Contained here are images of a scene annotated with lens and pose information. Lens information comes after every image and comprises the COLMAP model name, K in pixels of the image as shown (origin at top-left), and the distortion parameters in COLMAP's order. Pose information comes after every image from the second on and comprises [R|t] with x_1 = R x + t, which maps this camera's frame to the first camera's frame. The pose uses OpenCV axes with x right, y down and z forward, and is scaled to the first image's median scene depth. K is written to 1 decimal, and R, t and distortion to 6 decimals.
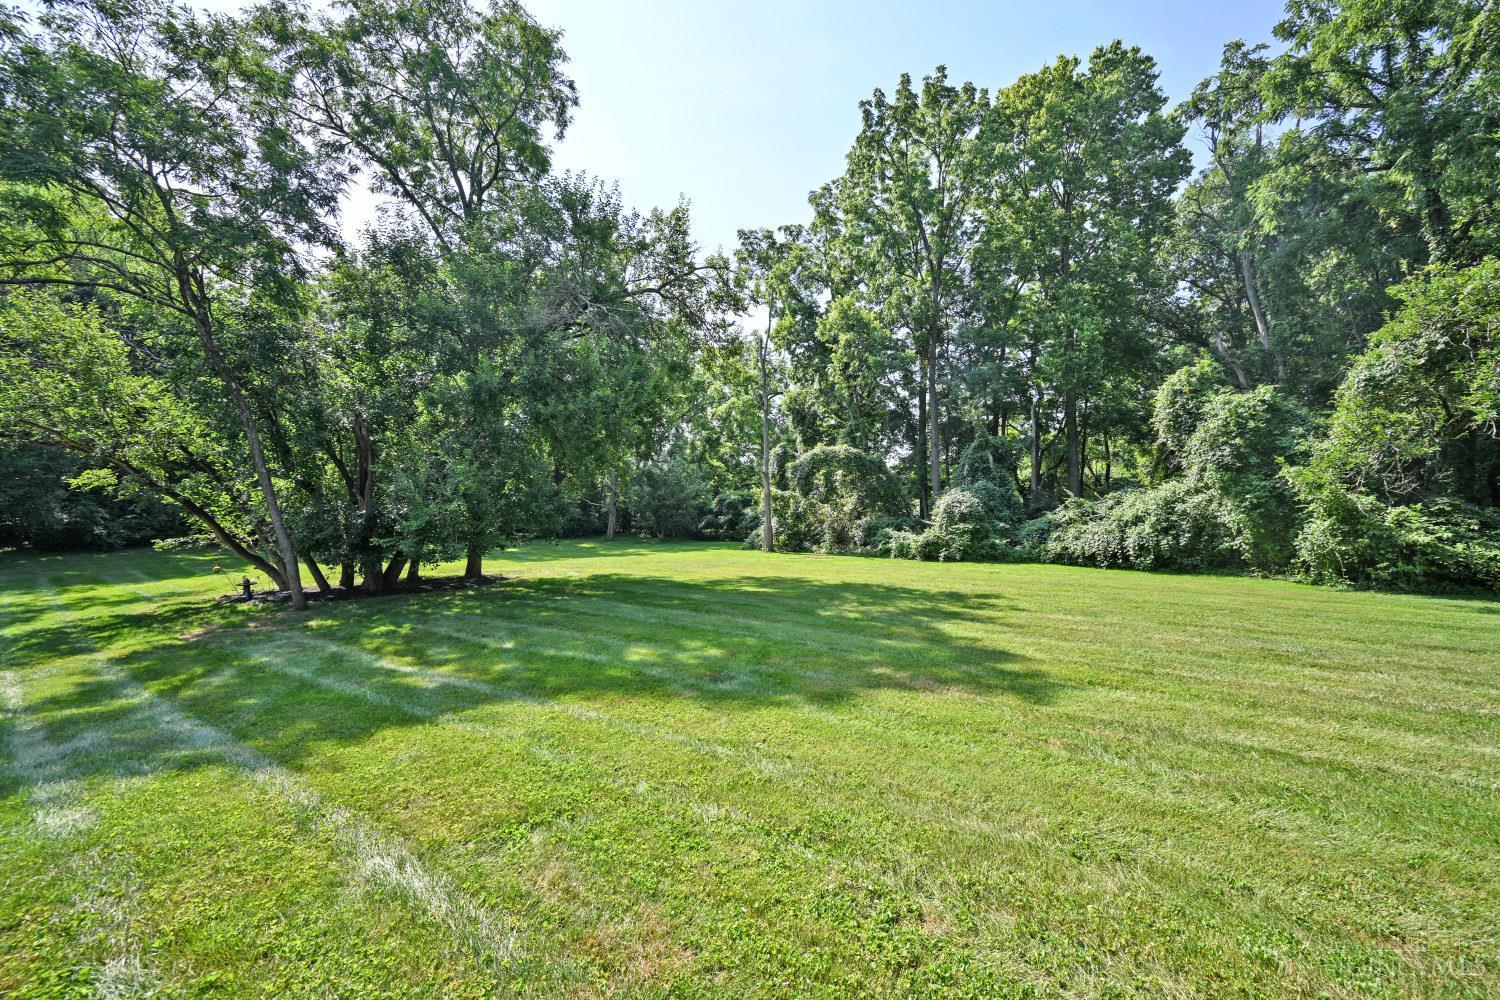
lens RADIAL K [[594.8, 0, 752.8], [0, 594.8, 511.7], [0, 0, 1]] dist [-0.000012, 0.000849]
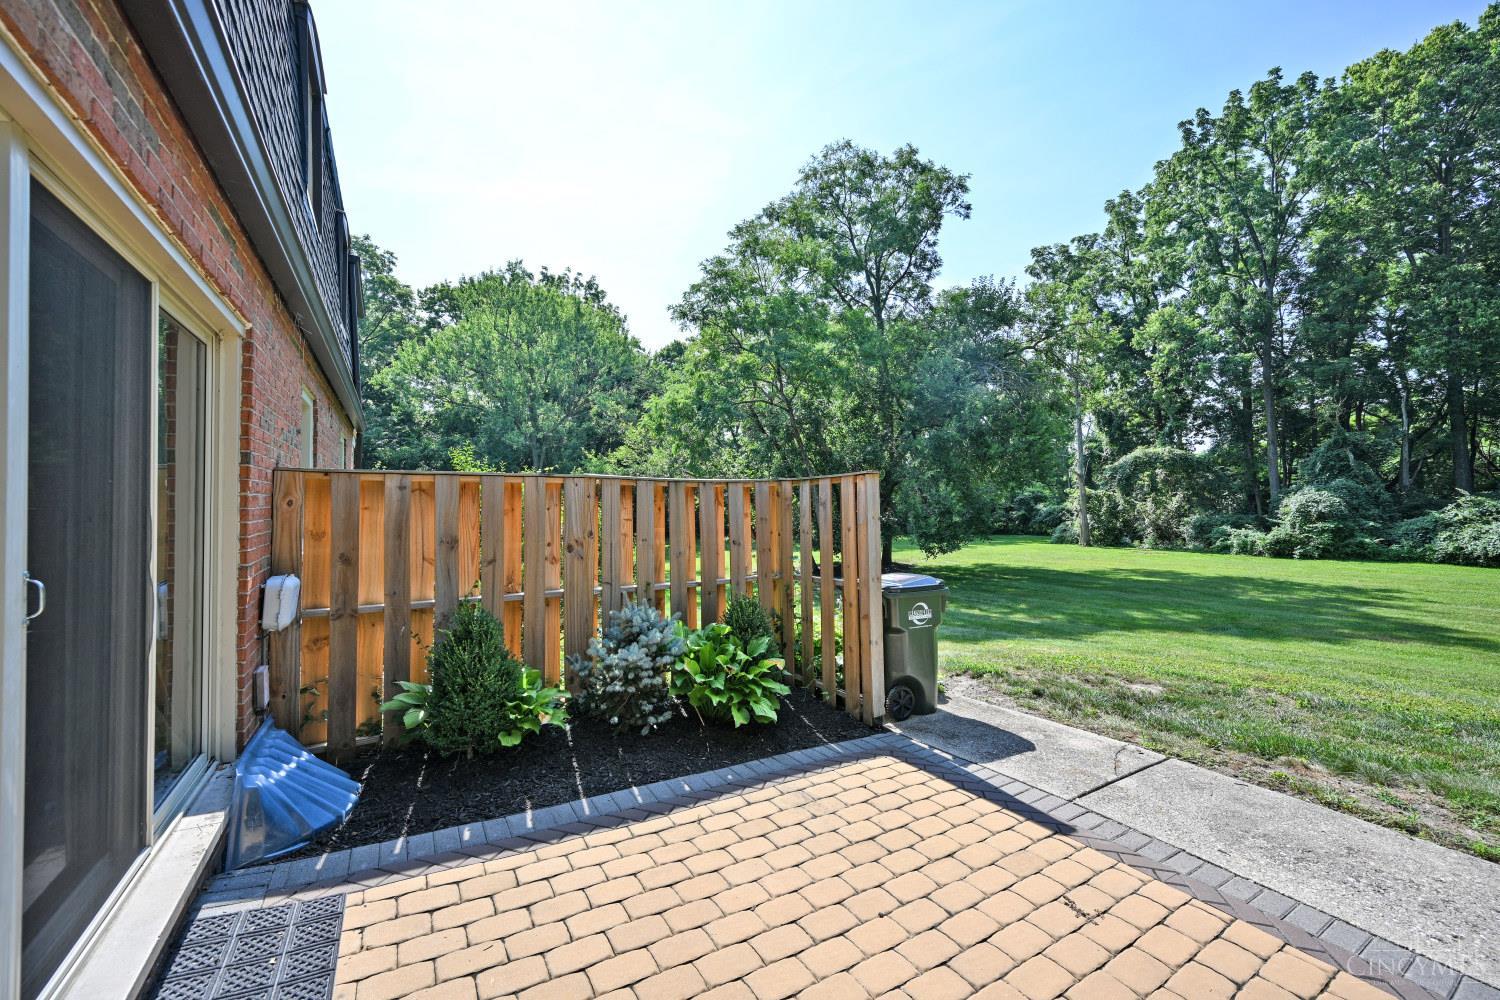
lens RADIAL K [[594.8, 0, 743.3], [0, 594.8, 496.8], [0, 0, 1]] dist [-0.000012, 0.000849]
pose [[0.934044, -0.015282, -0.356832, -0.181623], [0.013515, 0.999881, -0.007444, -0.025993], [0.356903, 0.002130, 0.934139, -0.272959]]
